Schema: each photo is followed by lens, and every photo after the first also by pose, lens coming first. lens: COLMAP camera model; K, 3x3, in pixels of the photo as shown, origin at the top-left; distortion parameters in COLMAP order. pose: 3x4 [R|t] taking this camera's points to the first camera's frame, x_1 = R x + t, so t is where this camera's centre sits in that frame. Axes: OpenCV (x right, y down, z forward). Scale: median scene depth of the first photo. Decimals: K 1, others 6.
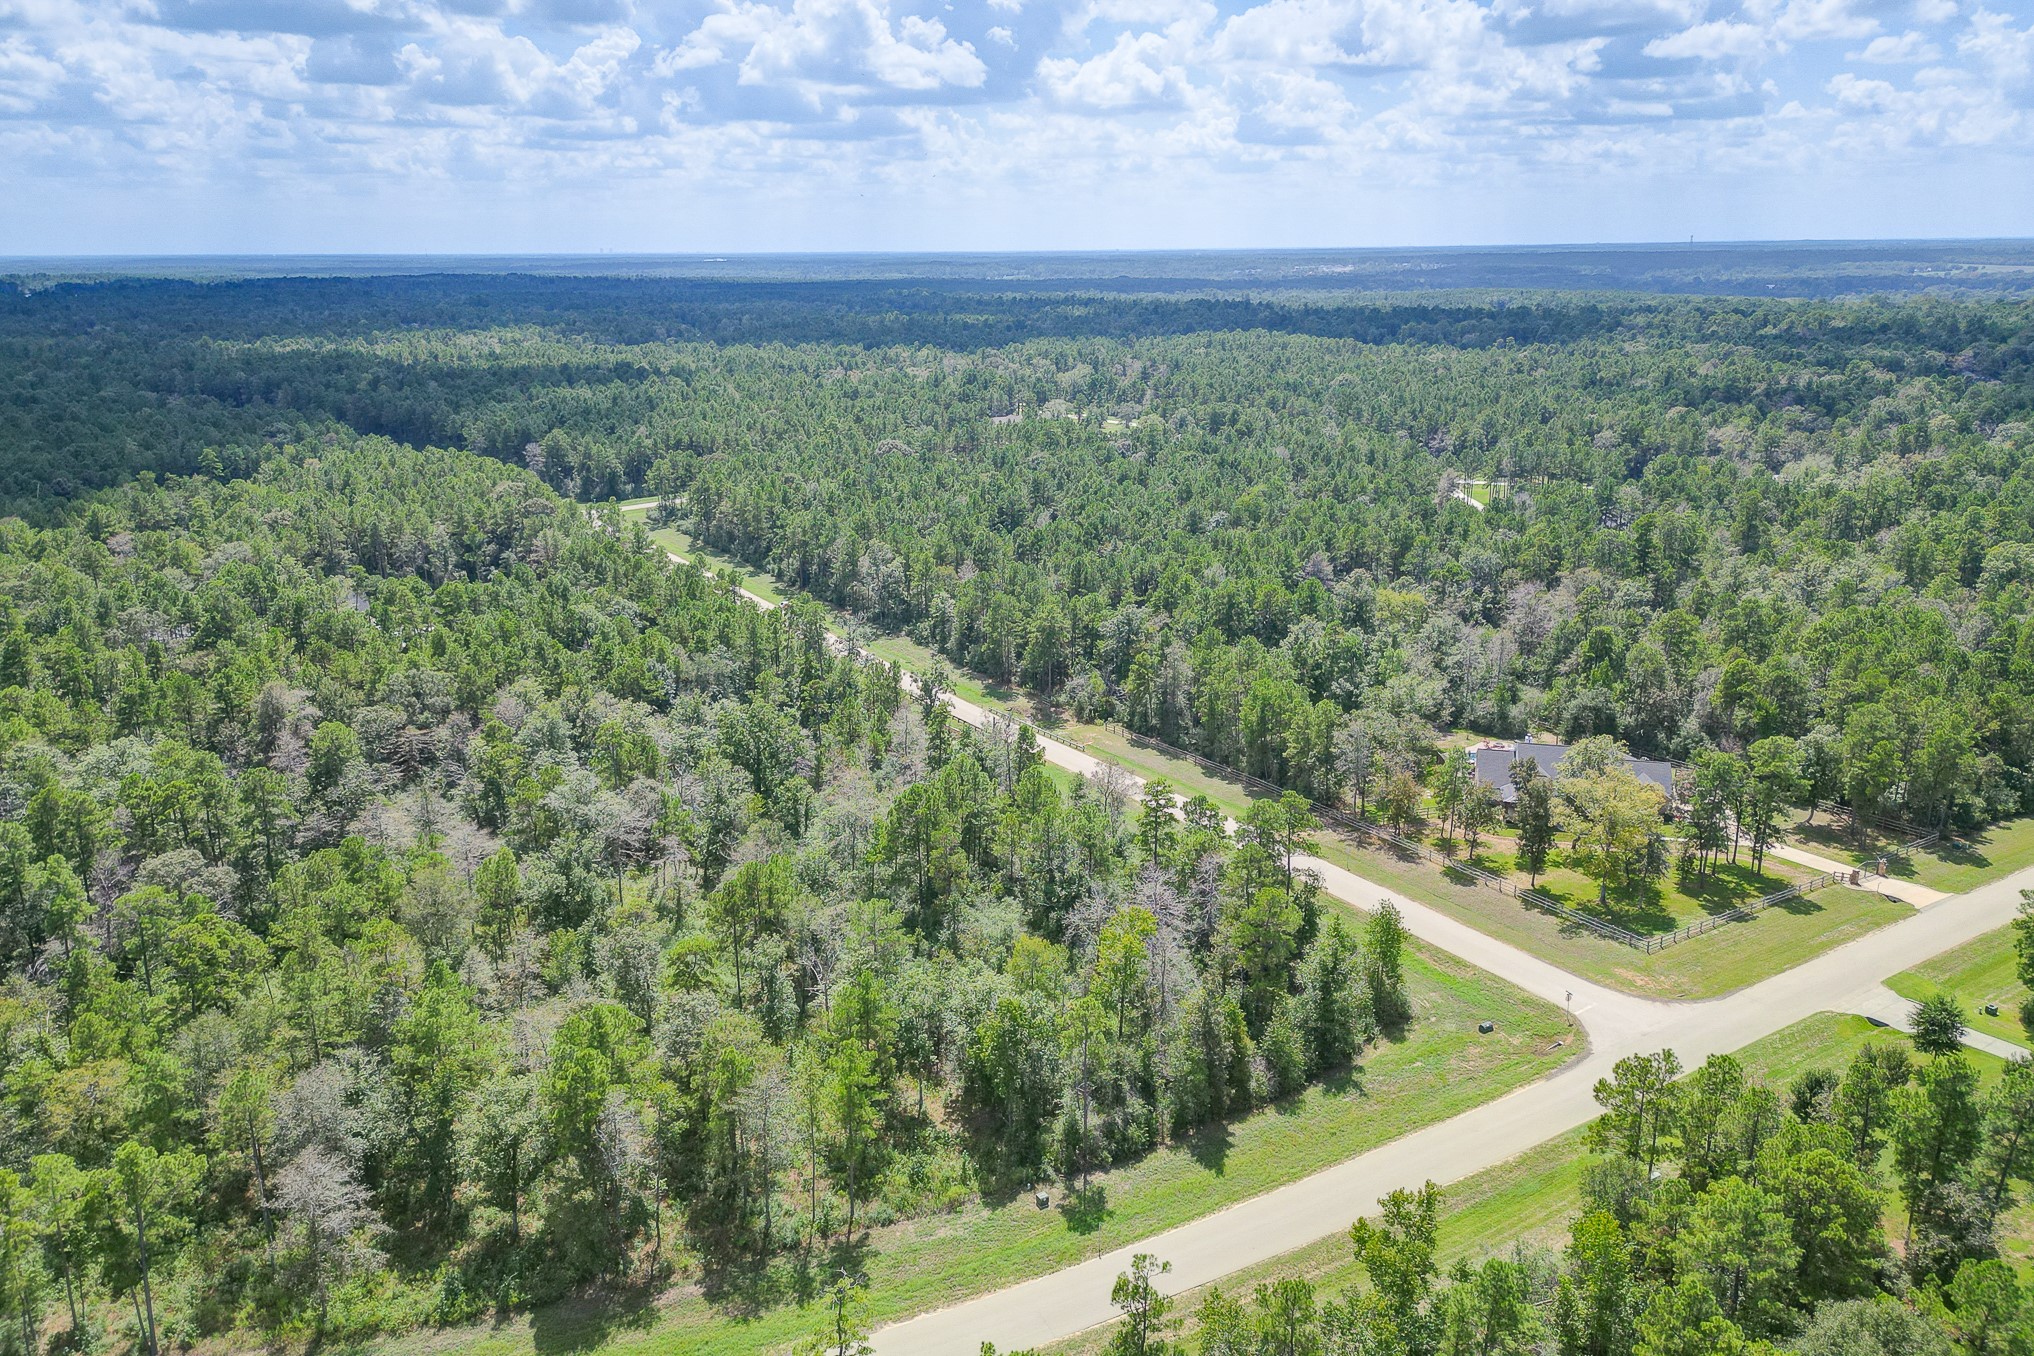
lens RADIAL K [[1439.8, 0, 1008.8], [0, 1439.8, 678.4], [0, 0, 1]] dist [0.064904, -0.061906]
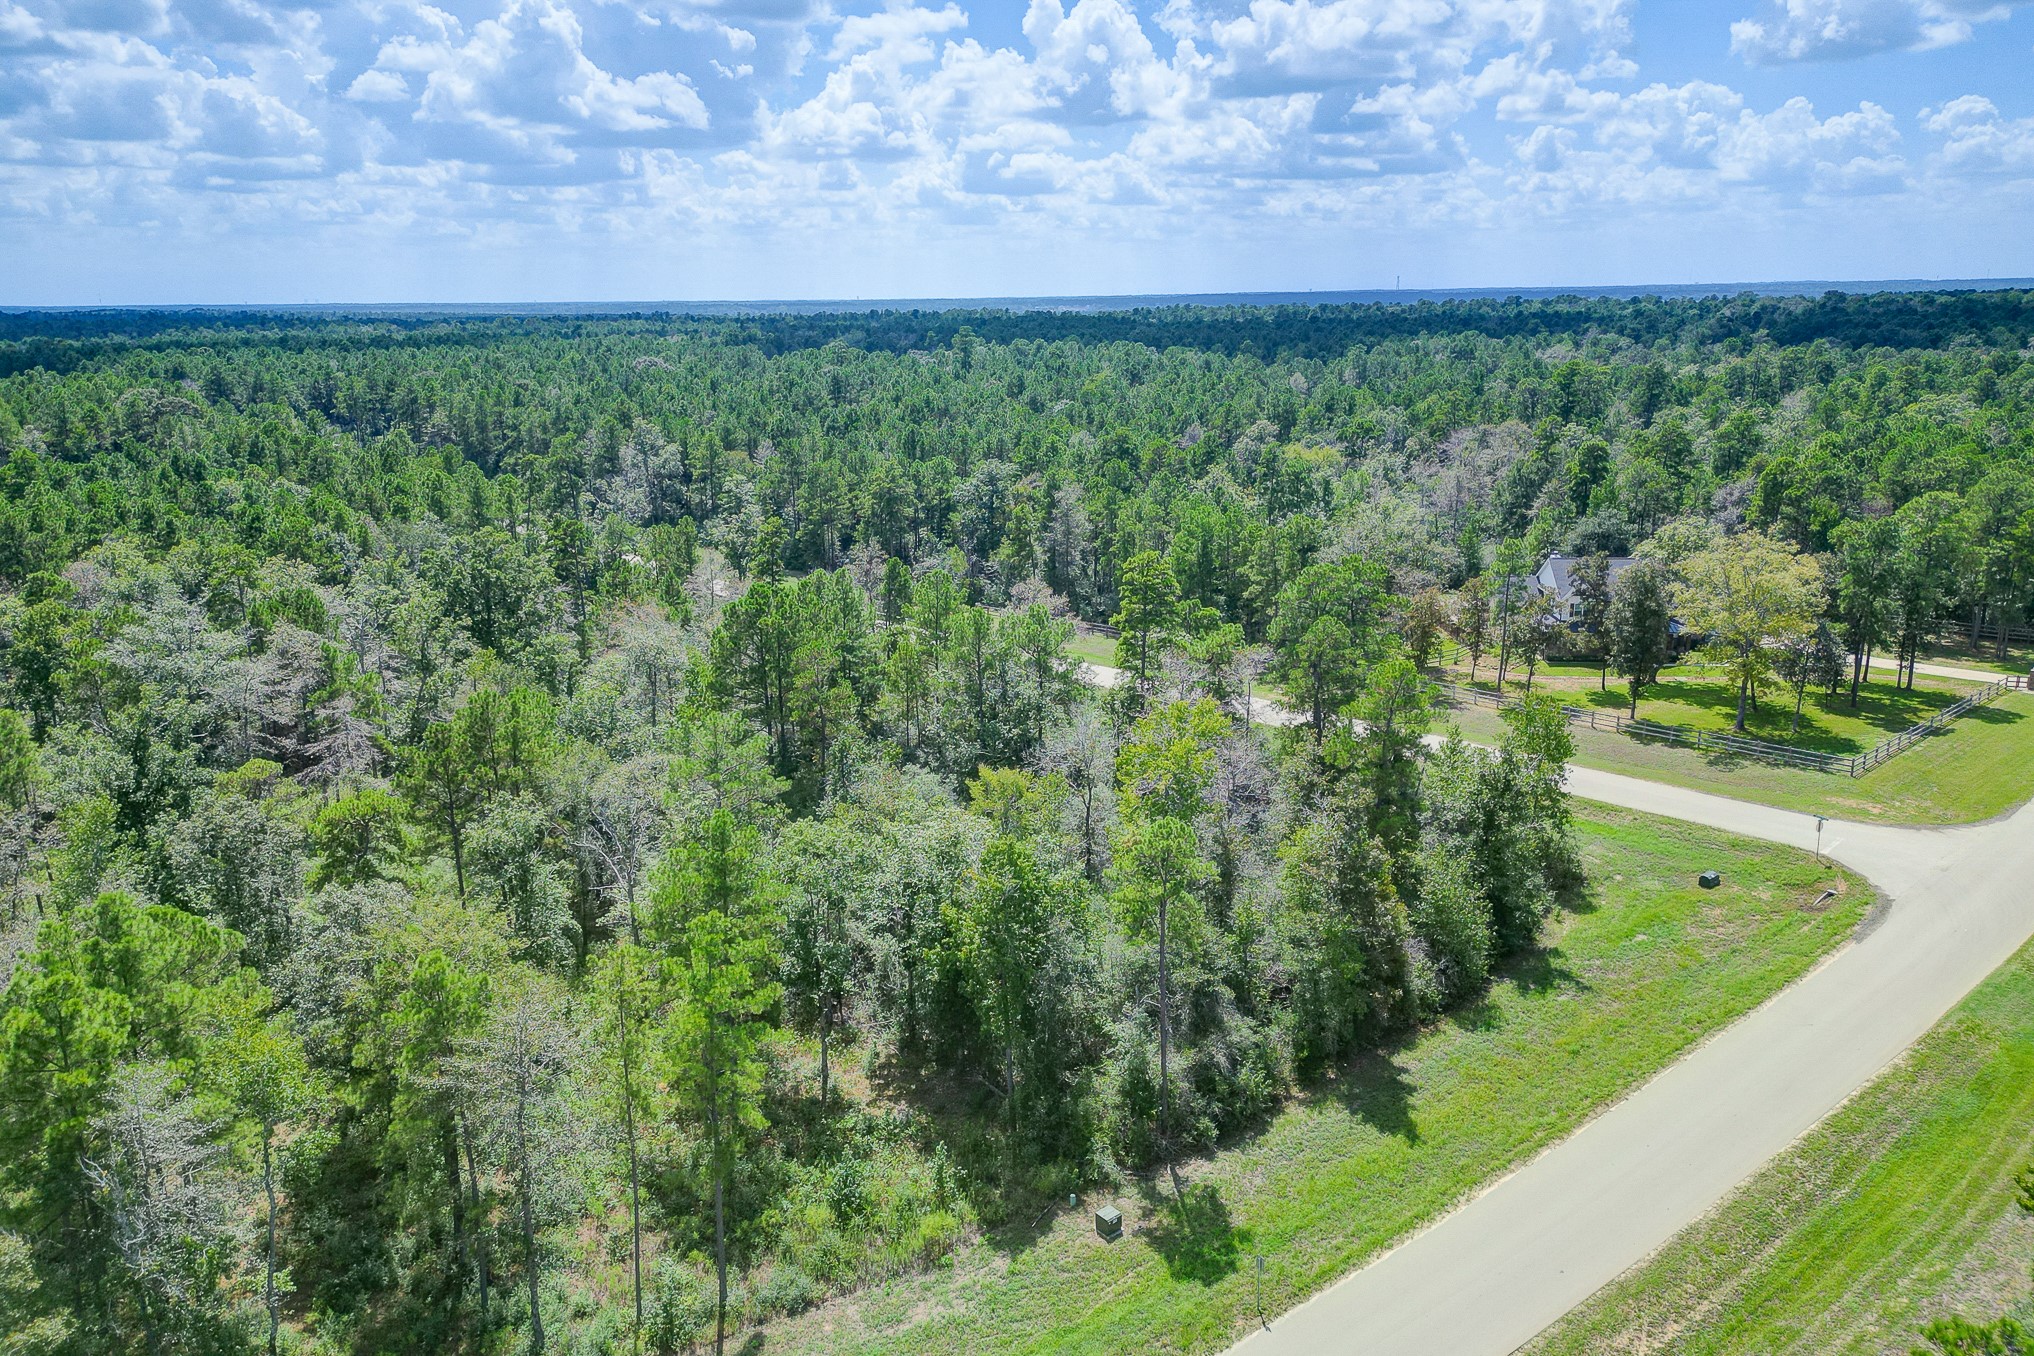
lens RADIAL K [[1439.8, 0, 1008.8], [0, 1439.8, 678.4], [0, 0, 1]] dist [0.064904, -0.061906]
pose [[0.984987, -0.047336, 0.166010, -0.057190], [0.052735, 0.998208, -0.028266, 0.125253], [-0.164375, 0.036597, 0.985719, 0.343136]]
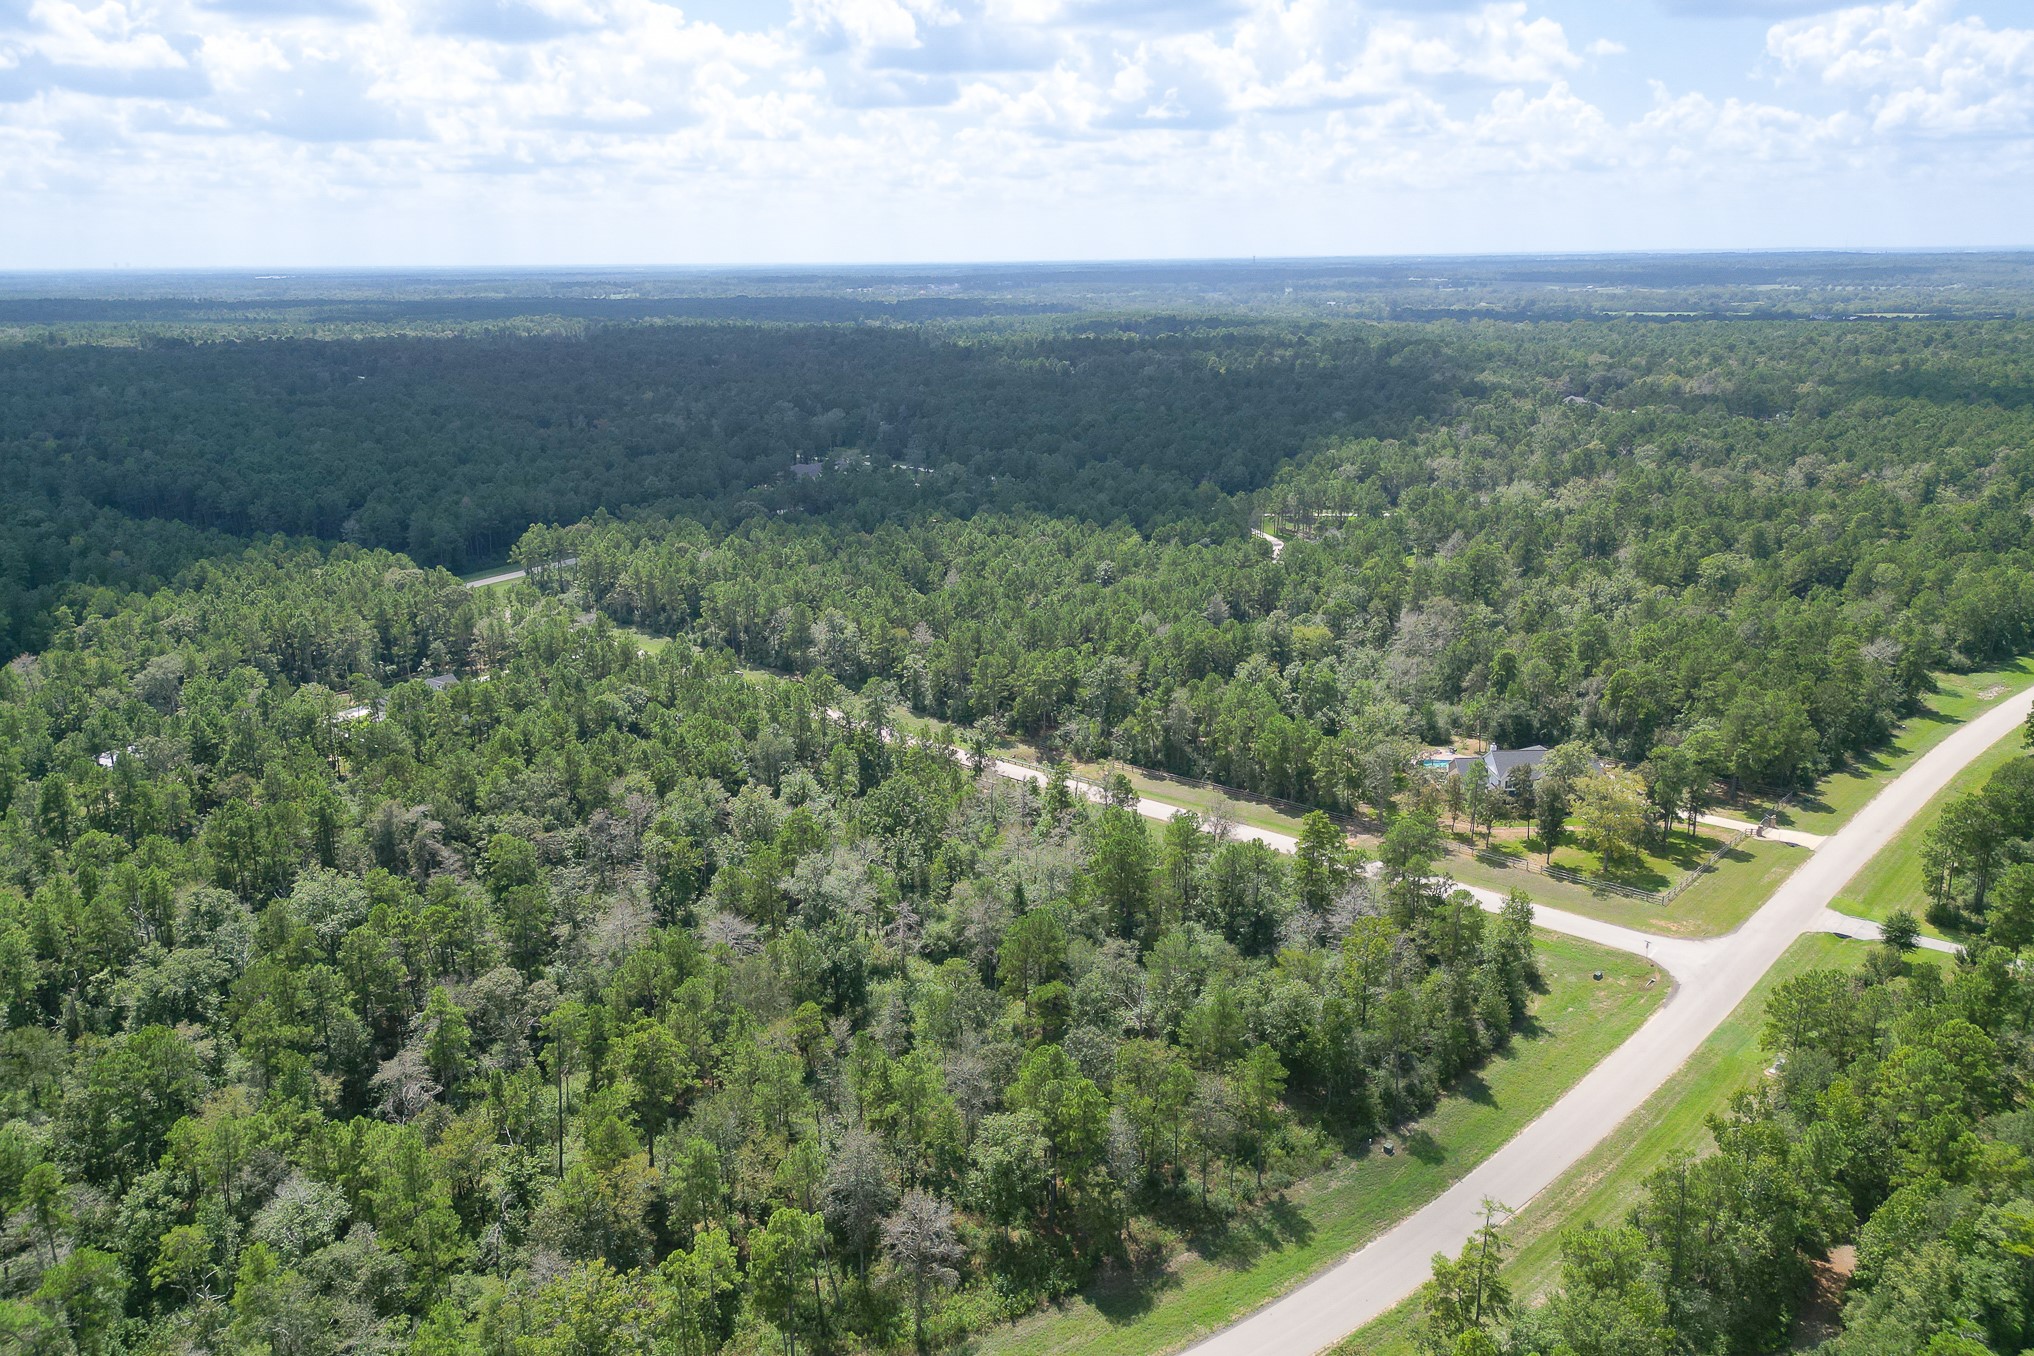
lens RADIAL K [[1439.8, 0, 1010.6], [0, 1439.8, 678.8], [0, 0, 1]] dist [0.063049, -0.056667]
pose [[0.963248, -0.077833, 0.257091, -0.407972], [0.079777, 0.996809, 0.002876, -0.060623], [-0.256495, 0.017740, 0.966383, -0.117981]]
